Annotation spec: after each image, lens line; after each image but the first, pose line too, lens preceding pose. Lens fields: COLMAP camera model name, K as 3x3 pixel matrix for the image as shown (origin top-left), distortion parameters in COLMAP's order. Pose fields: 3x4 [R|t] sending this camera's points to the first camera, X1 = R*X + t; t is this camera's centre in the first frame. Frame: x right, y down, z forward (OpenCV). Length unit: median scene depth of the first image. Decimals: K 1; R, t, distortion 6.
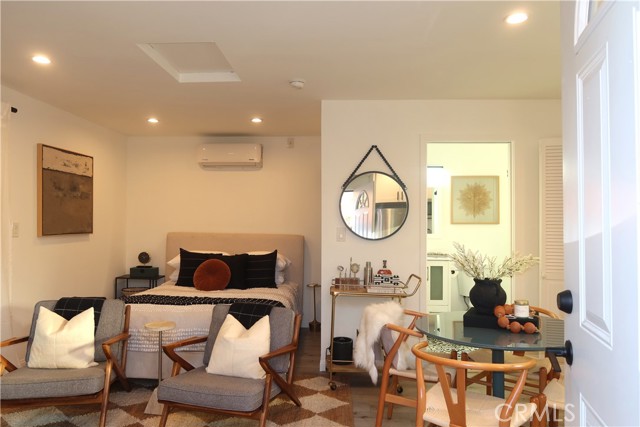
lens RADIAL K [[439.0, 0, 319.7], [0, 439.0, 215.8], [0, 0, 1]] dist [-0.025862, 0.006243]
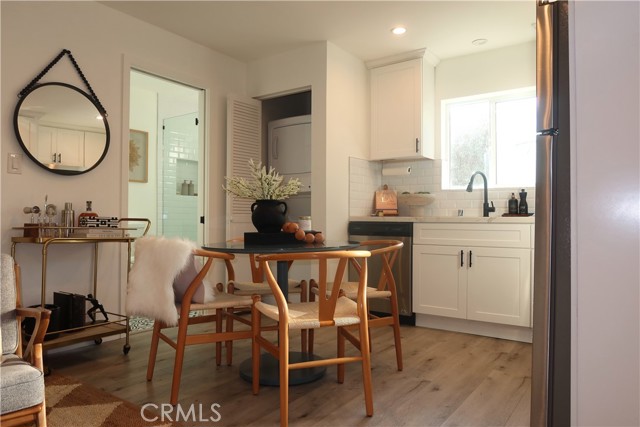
lens RADIAL K [[439.0, 0, 319.7], [0, 439.0, 215.8], [0, 0, 1]] dist [-0.025862, 0.006243]
pose [[0.534120, 0.004309, 0.845398, -0.253428], [-0.016389, 0.999852, 0.005258, 0.104014], [-0.845250, -0.016664, 0.534111, 0.215337]]
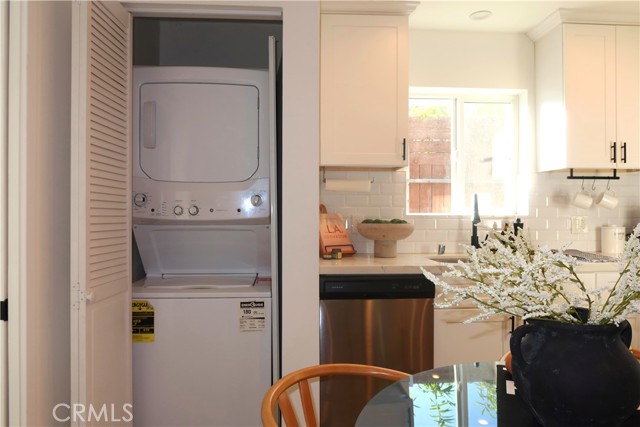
lens RADIAL K [[439.0, 0, 319.7], [0, 439.0, 215.8], [0, 0, 1]] dist [-0.025862, 0.006243]
pose [[-0.107481, -0.004534, 0.994197, 0.059687], [-0.018203, 0.999831, 0.002592, 0.047755], [-0.994040, -0.017818, -0.107546, 0.724463]]
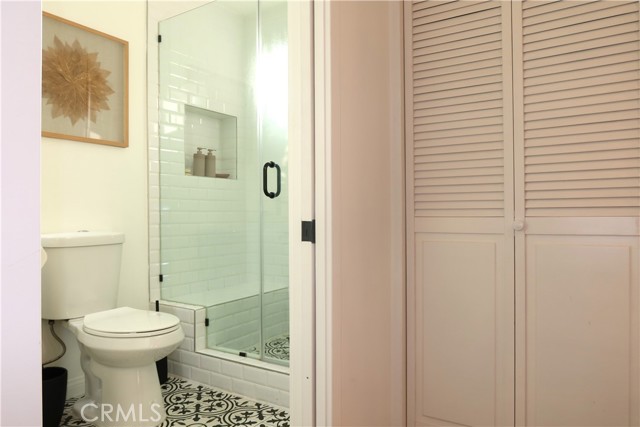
lens RADIAL K [[439.0, 0, 319.7], [0, 439.0, 215.8], [0, 0, 1]] dist [-0.025862, 0.006243]
pose [[0.490108, -0.008841, 0.871617, 0.138036], [-0.007269, 0.999872, 0.014229, 0.106620], [-0.871631, -0.013309, 0.489982, 0.765618]]
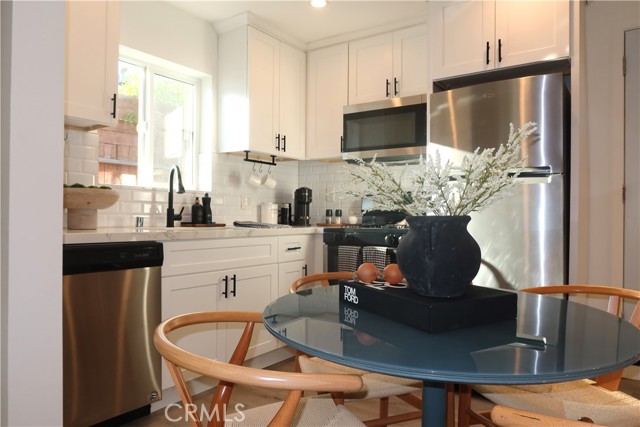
lens RADIAL K [[439.0, 0, 319.7], [0, 439.0, 215.8], [0, 0, 1]] dist [-0.025862, 0.006243]
pose [[-0.838757, -0.009449, 0.544423, 0.147639], [-0.022000, 0.999621, -0.016543, 0.093836], [-0.544061, -0.025853, -0.838648, 0.853496]]
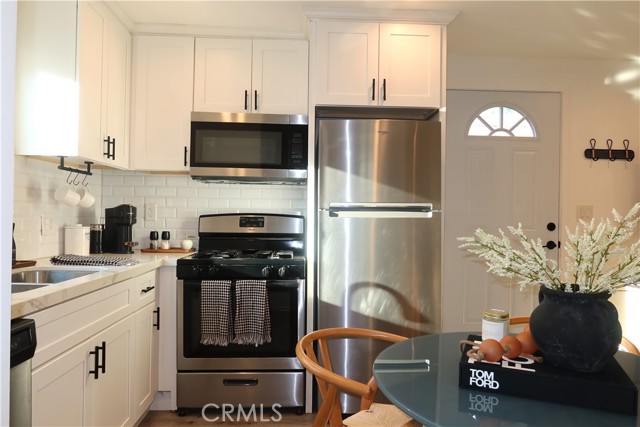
lens RADIAL K [[439.0, 0, 319.7], [0, 439.0, 215.8], [0, 0, 1]] dist [-0.025862, 0.006243]
pose [[-0.996575, -0.017513, -0.080814, 0.403216], [-0.015514, 0.999560, -0.025294, 0.053665], [0.081221, -0.023954, -0.996408, 0.846051]]
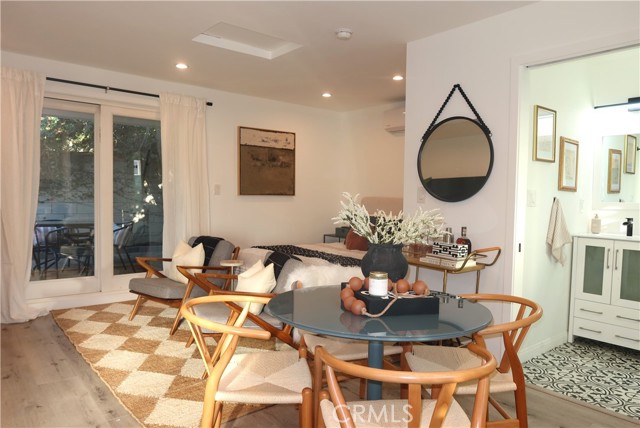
lens RADIAL K [[446.3, 0, 325.7], [0, 446.3, 216.2], [0, 0, 1]] dist [-0.010271, 0.000847]
pose [[0.668954, 0.041952, -0.742119, 0.538608], [-0.002857, 0.998544, 0.053872, 0.034646], [0.743299, -0.033918, 0.668099, 0.249881]]
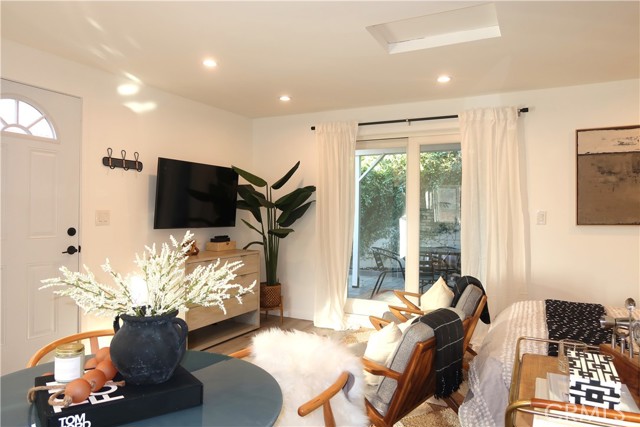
lens RADIAL K [[439.0, 0, 319.7], [0, 439.0, 215.8], [0, 0, 1]] dist [-0.025862, 0.006243]
pose [[-0.415573, -0.003900, -0.909552, 0.449408], [0.007208, 0.999945, -0.007581, 0.027408], [0.909531, -0.009706, -0.415522, 0.825313]]
